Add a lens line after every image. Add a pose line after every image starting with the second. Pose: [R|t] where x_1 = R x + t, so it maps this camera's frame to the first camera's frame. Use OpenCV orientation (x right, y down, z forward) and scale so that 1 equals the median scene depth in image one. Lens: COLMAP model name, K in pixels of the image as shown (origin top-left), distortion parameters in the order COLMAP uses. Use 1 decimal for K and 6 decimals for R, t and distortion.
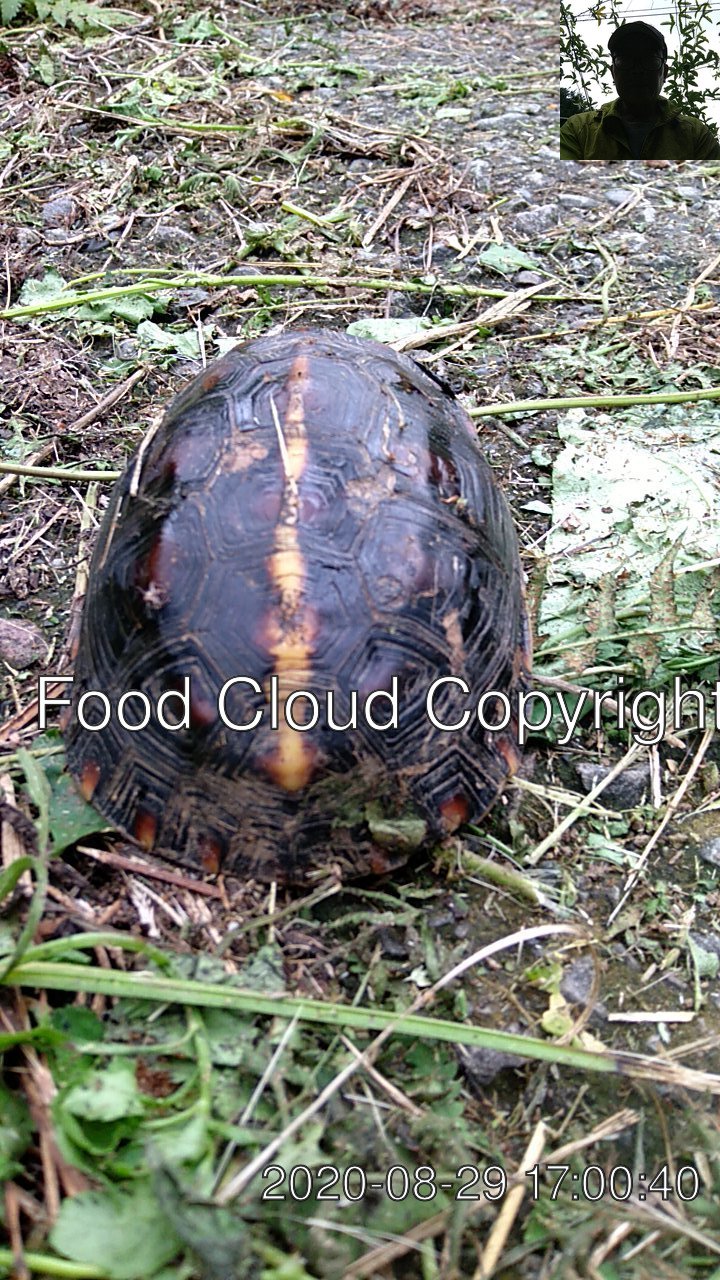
lens RADIAL K [[1014.7, 0, 360.0], [0, 1014.7, 640.0], [0, 0, 1]] dist [0.120052, -0.228444]
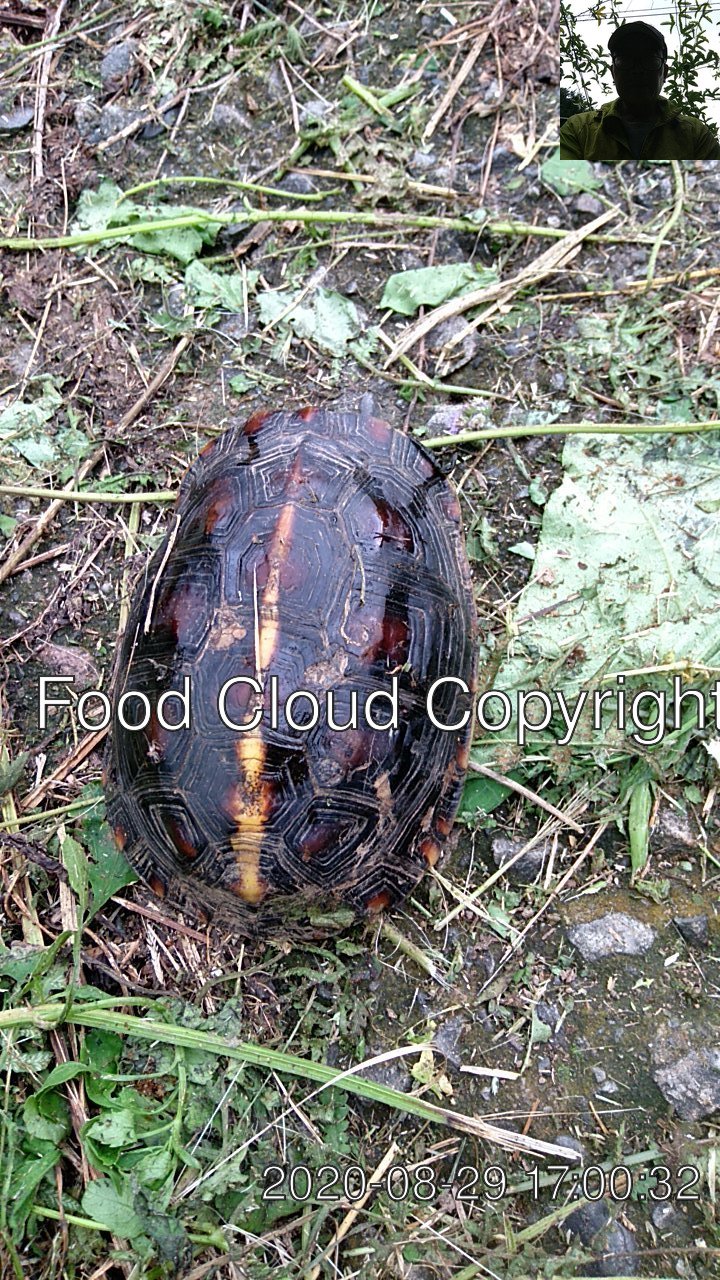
lens RADIAL K [[1014.7, 0, 360.0], [0, 1014.7, 640.0], [0, 0, 1]] dist [0.120052, -0.228444]
pose [[0.990213, 0.085895, -0.110003, 0.134791], [-0.037251, 0.922245, 0.384806, -0.484018], [0.134503, -0.376943, 0.916419, -0.082044]]
